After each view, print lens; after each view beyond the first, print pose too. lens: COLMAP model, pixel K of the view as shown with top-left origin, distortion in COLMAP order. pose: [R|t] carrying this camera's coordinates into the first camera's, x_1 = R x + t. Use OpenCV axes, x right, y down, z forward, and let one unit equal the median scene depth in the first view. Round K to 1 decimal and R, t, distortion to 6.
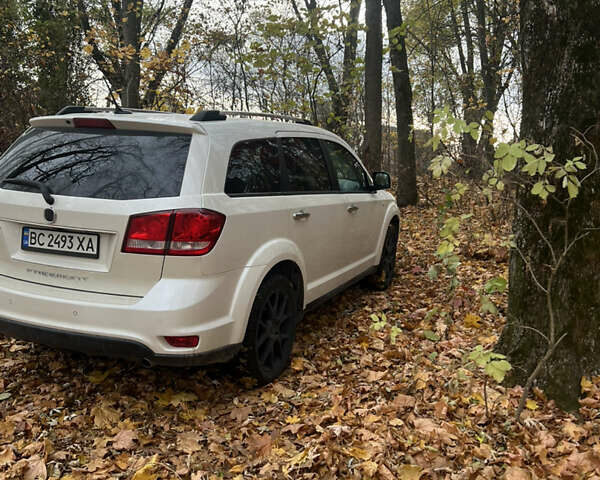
lens RADIAL K [[631.1, 0, 305.6], [0, 631.1, 256.9], [0, 0, 1]] dist [0.082910, -0.195142]
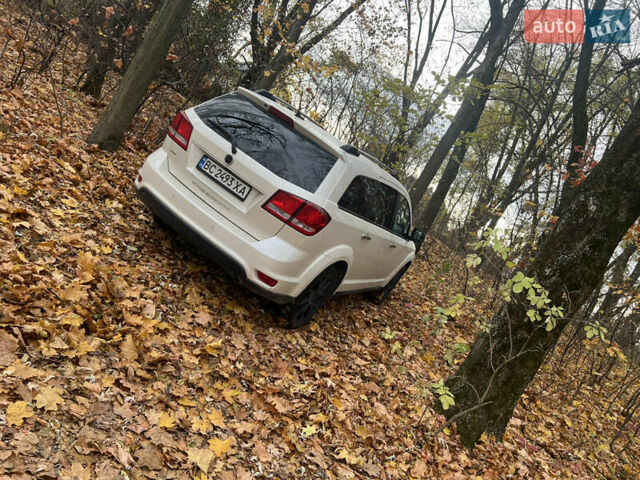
lens RADIAL K [[533.8, 0, 300.9], [0, 533.8, 241.9], [0, 0, 1]] dist [0.103377, -0.195718]
pose [[0.867322, 0.496040, 0.041184, -0.214774], [-0.496921, 0.867678, 0.014280, -0.000953], [-0.028651, -0.032851, 0.999050, -0.243076]]
